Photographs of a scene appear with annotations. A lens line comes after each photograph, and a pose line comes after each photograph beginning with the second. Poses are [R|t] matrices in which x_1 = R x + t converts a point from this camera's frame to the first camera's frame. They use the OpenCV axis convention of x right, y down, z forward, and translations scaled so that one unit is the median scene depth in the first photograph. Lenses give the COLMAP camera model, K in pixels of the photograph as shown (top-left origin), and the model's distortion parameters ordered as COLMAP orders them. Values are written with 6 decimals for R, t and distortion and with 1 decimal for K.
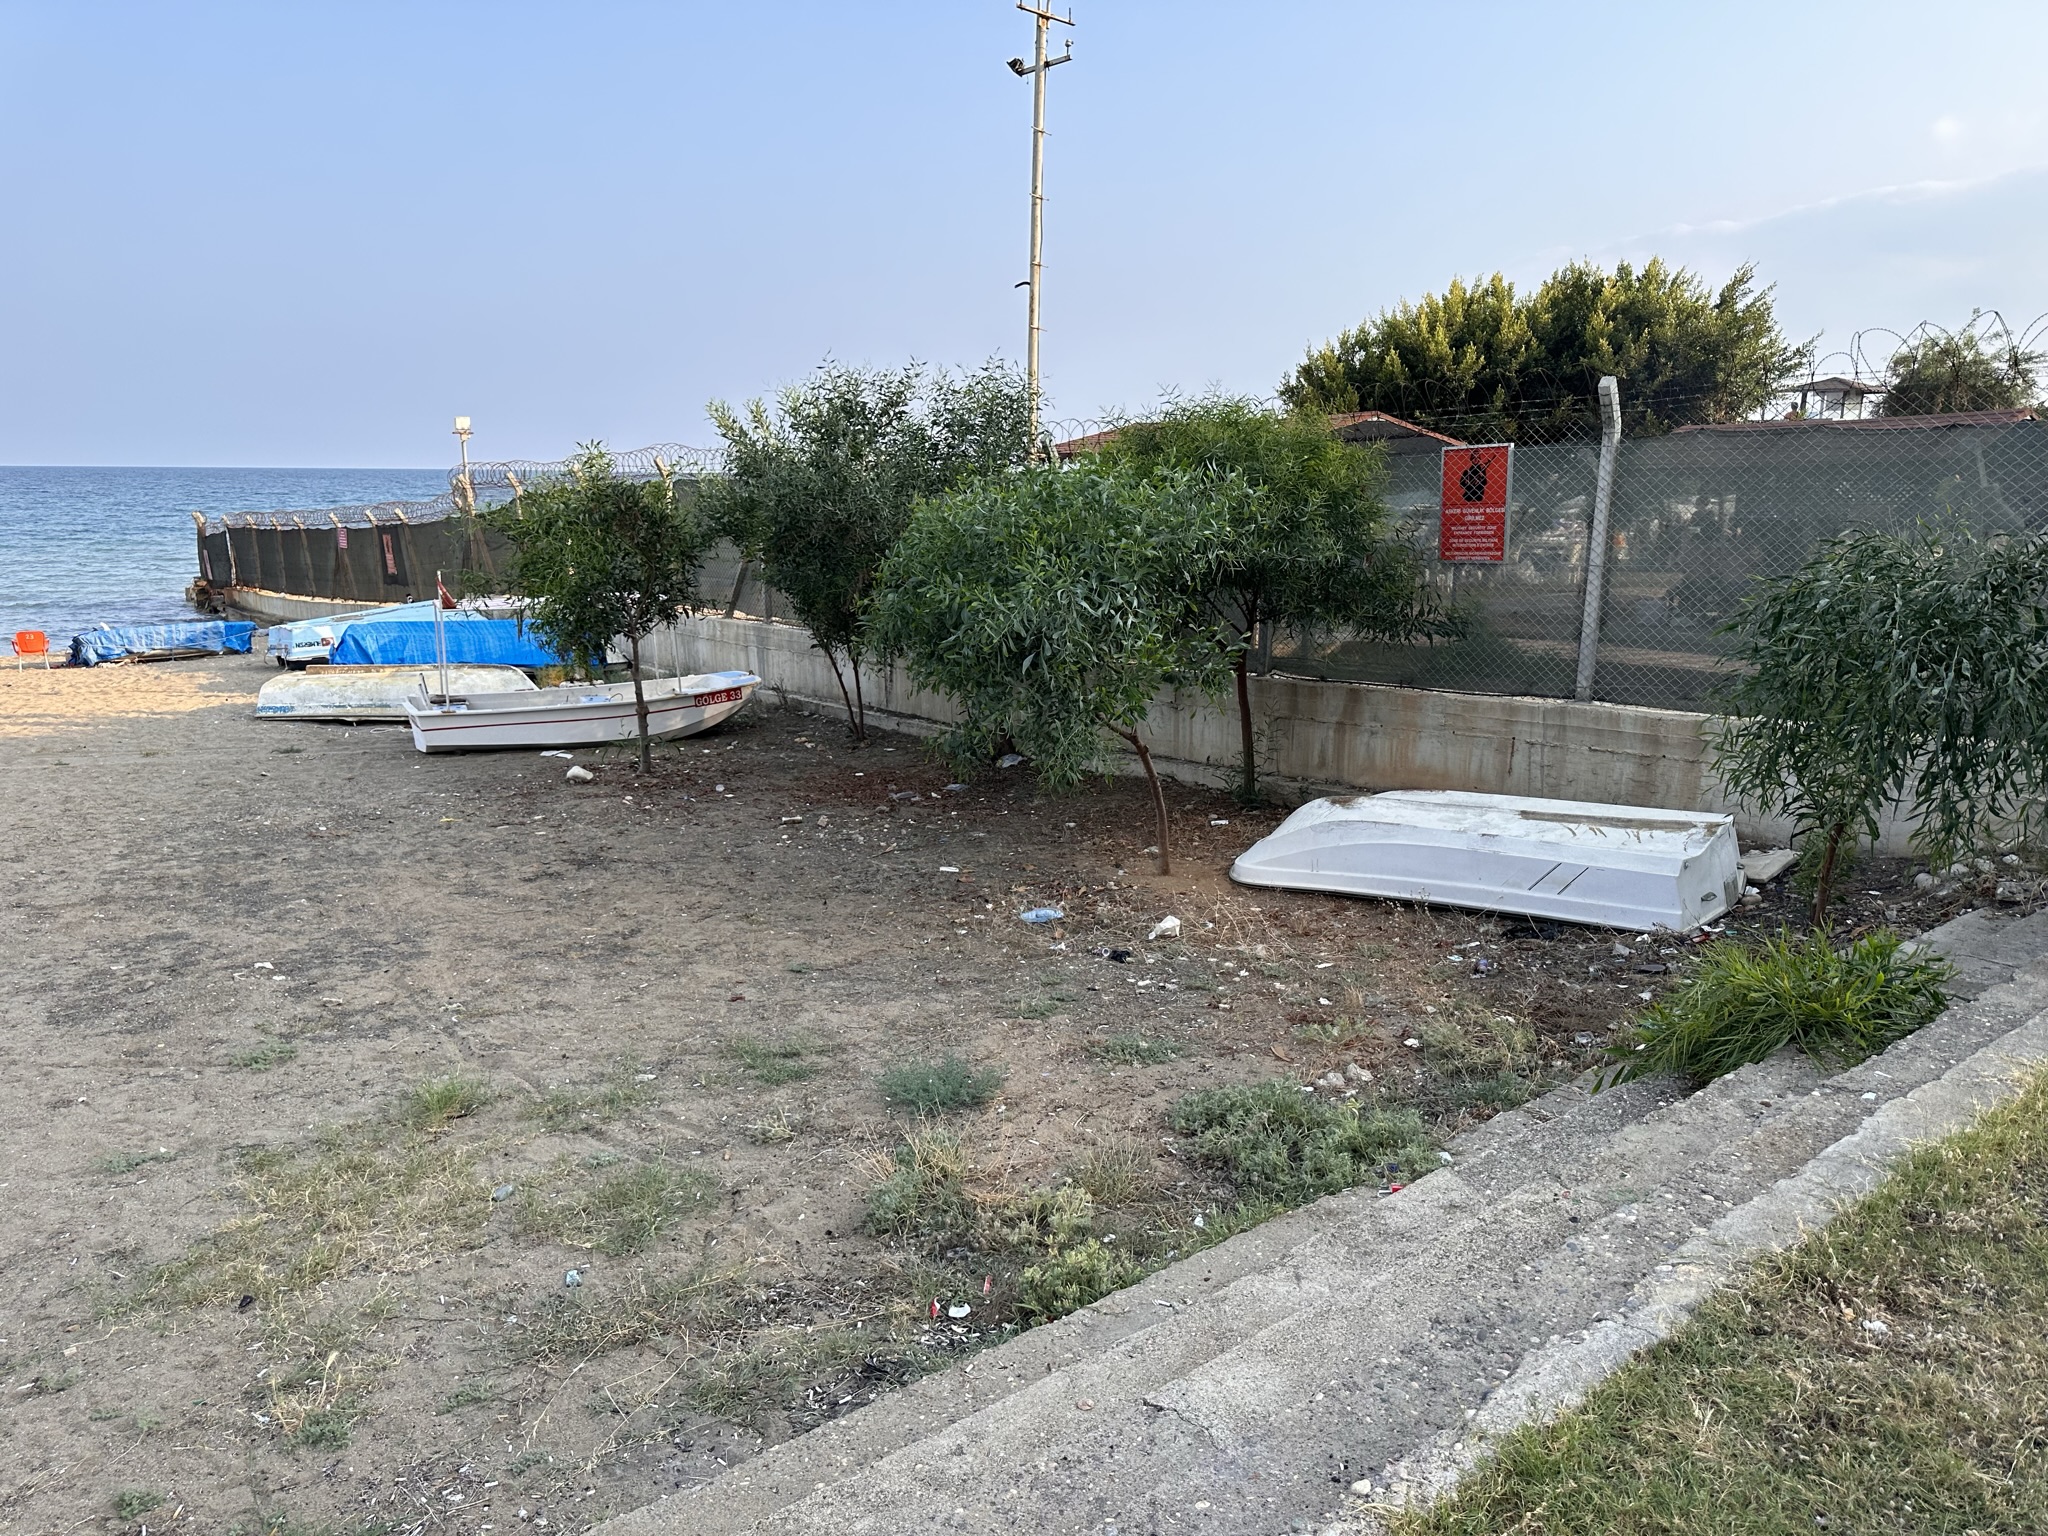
lens RADIAL K [[1421.5, 0, 1021.9], [0, 1421.5, 780.0], [0, 0, 1]] dist [0.120663, -0.217003]
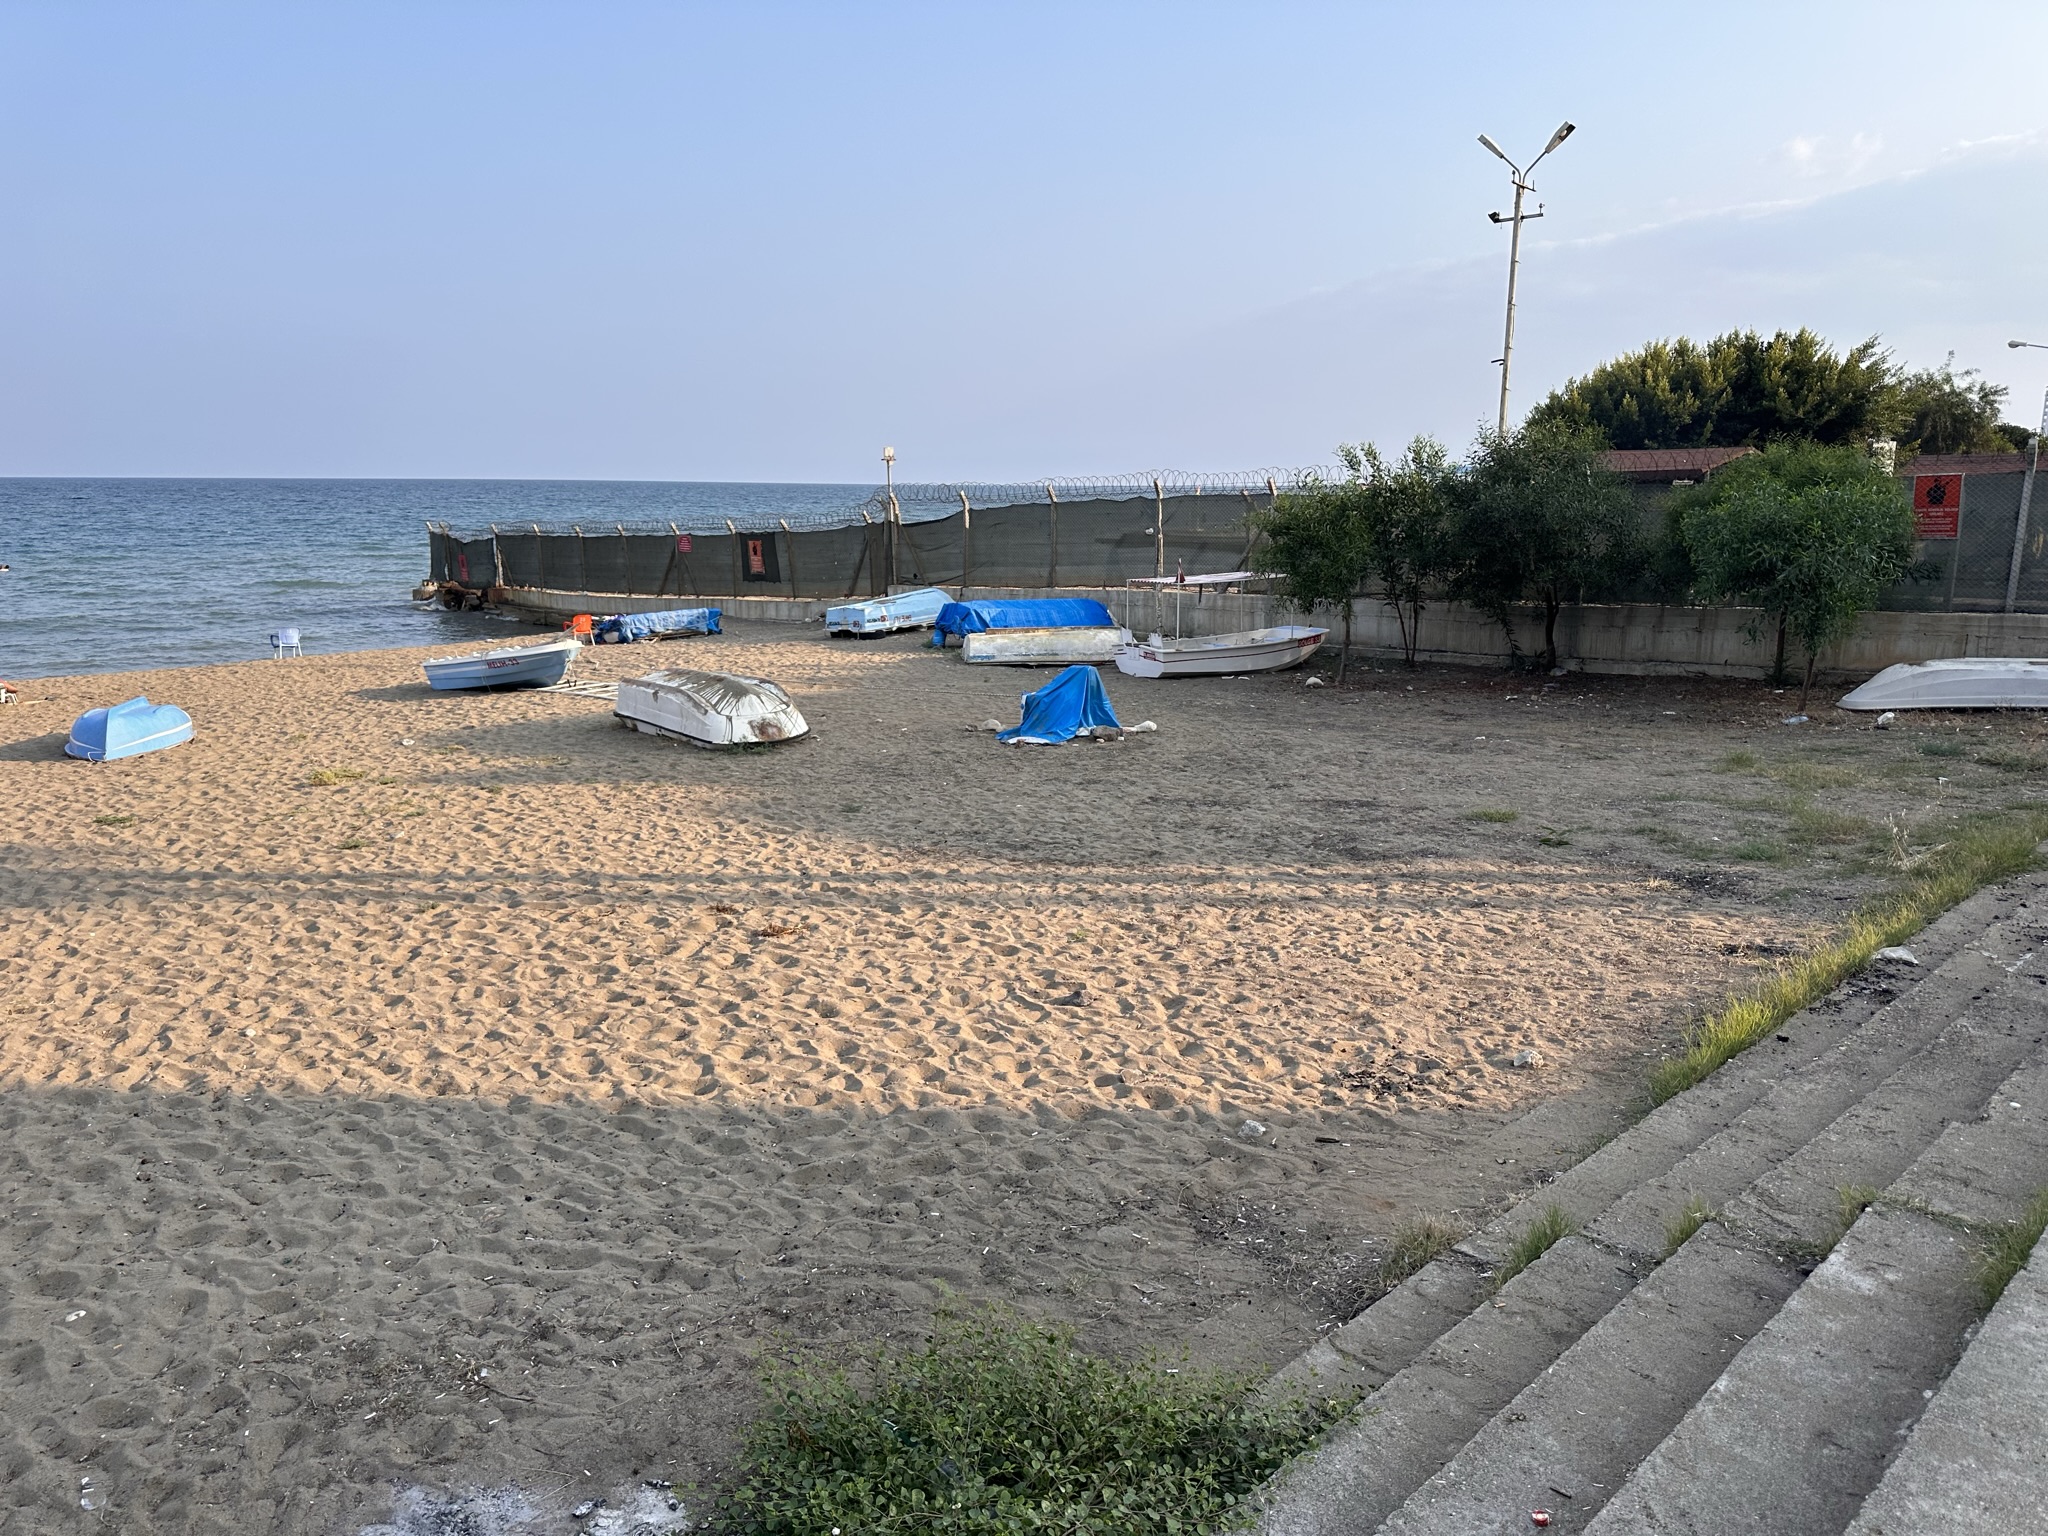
lens RADIAL K [[1426.1, 0, 1041.3], [0, 1426.1, 762.5], [0, 0, 1]] dist [0.180057, -0.332500]
pose [[0.994998, -0.021818, 0.097480, -0.930174], [0.023643, 0.999565, -0.017605, 0.127720], [-0.097053, 0.019822, 0.995082, -0.654165]]
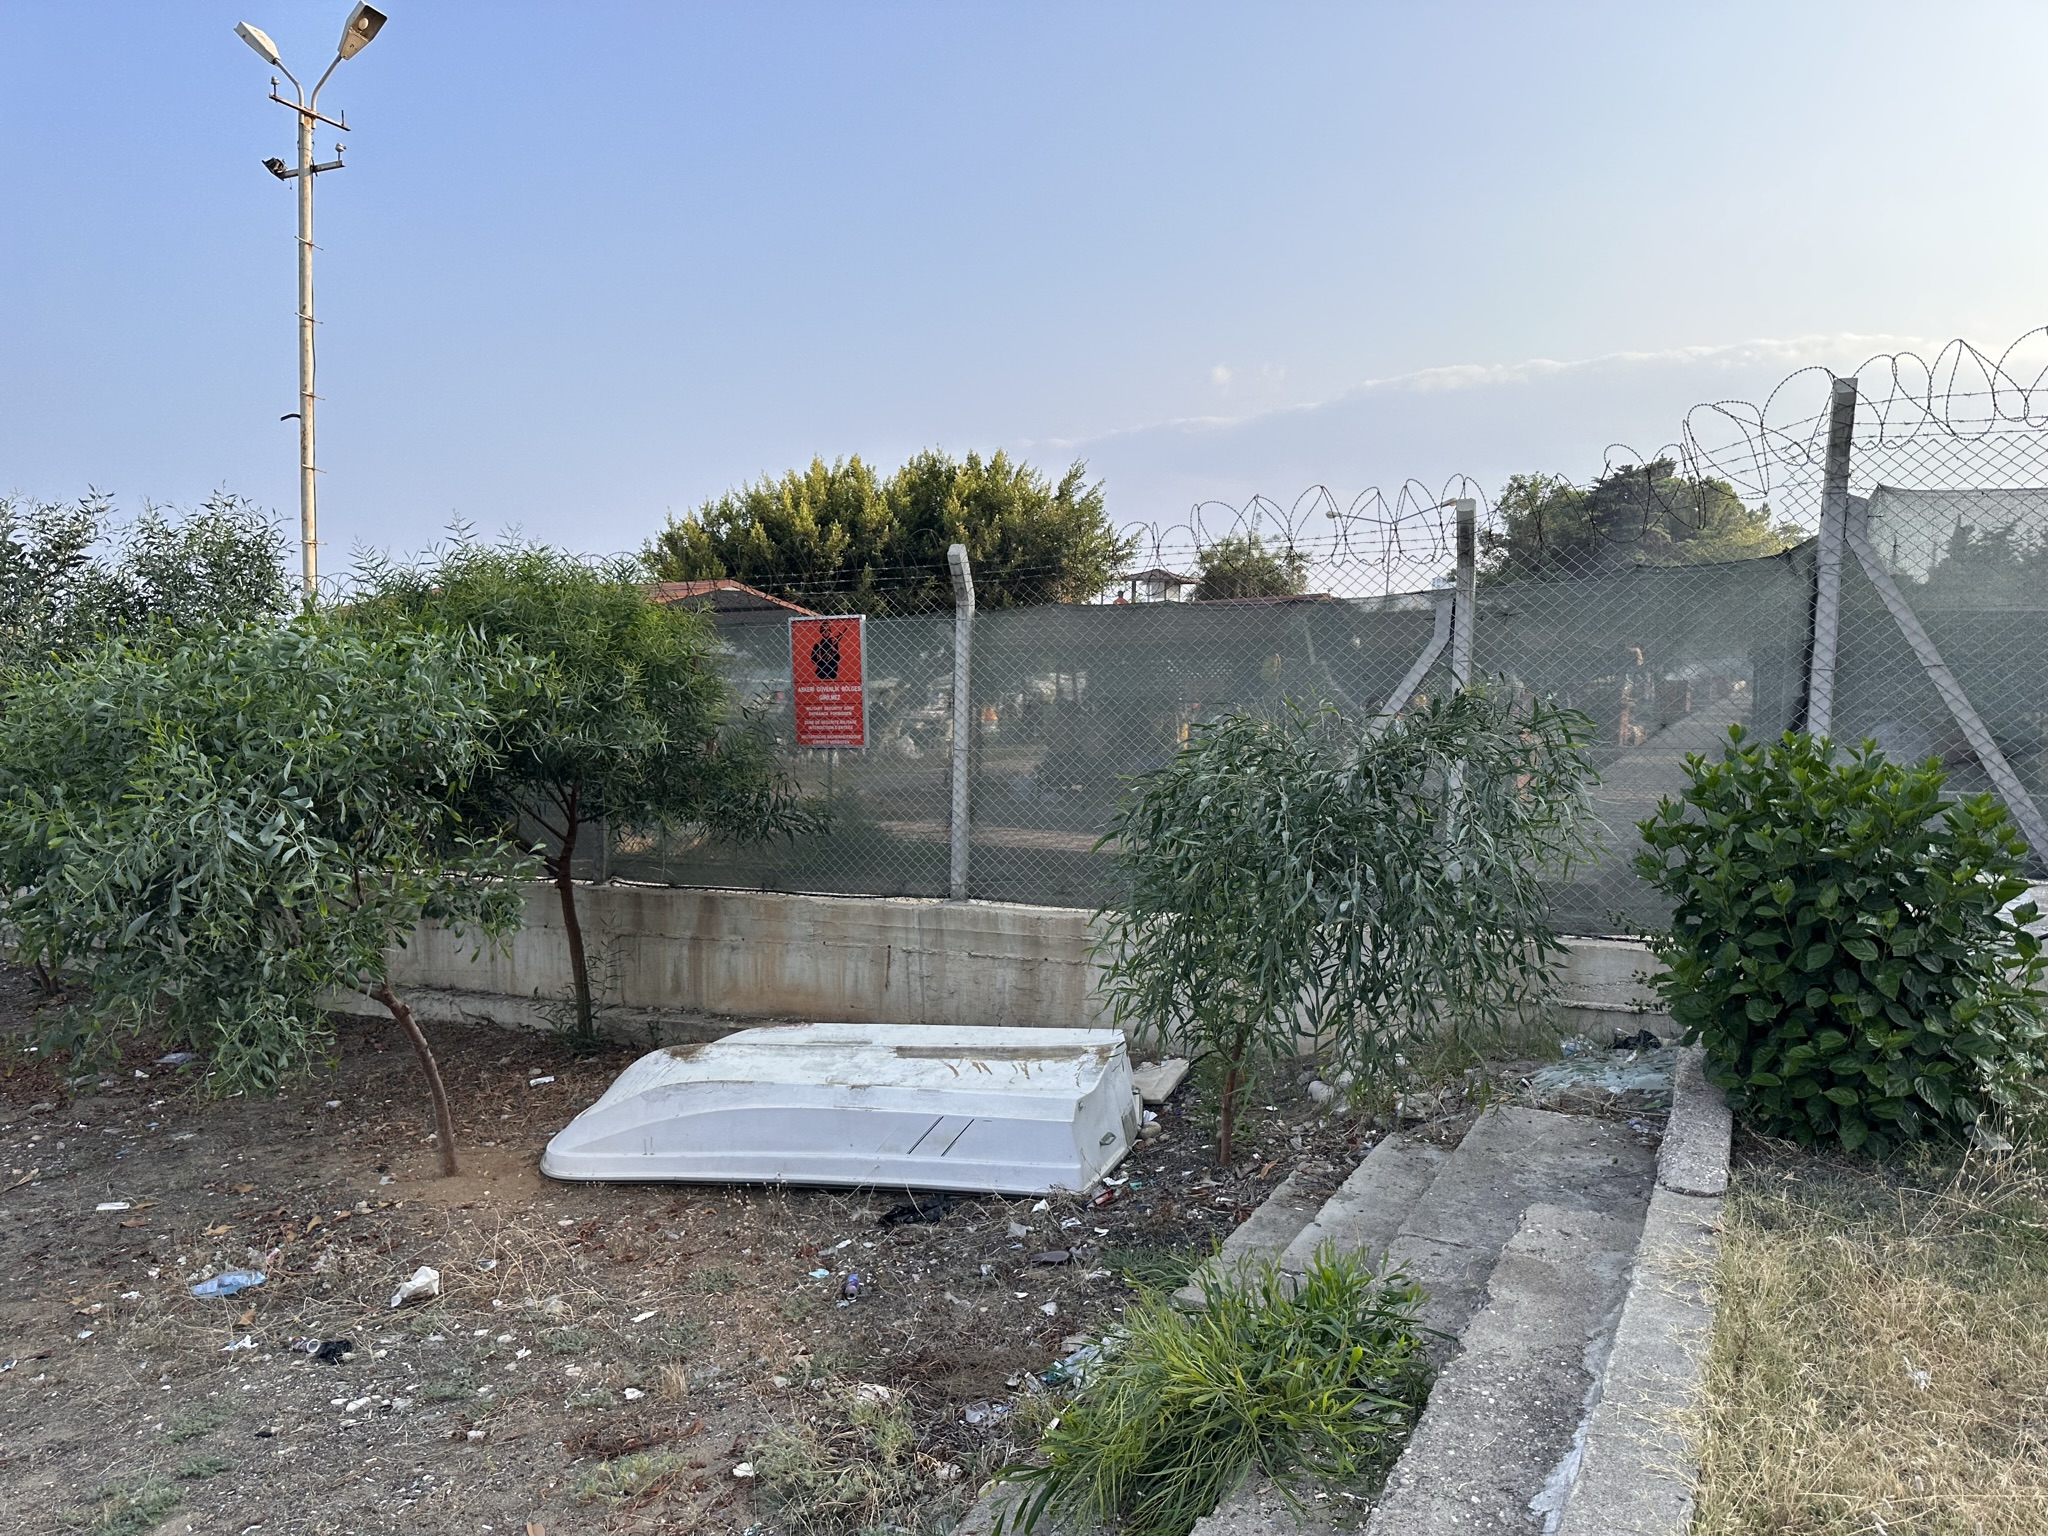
lens RADIAL K [[1422.3, 0, 1024.0], [0, 1422.3, 768.0], [0, 0, 1]] dist [0.082510, -0.112856]
pose [[0.917197, -0.026494, 0.397553, 0.075305], [0.076621, 0.990892, -0.110737, -0.033394], [-0.390998, 0.132029, 0.910873, 0.165187]]
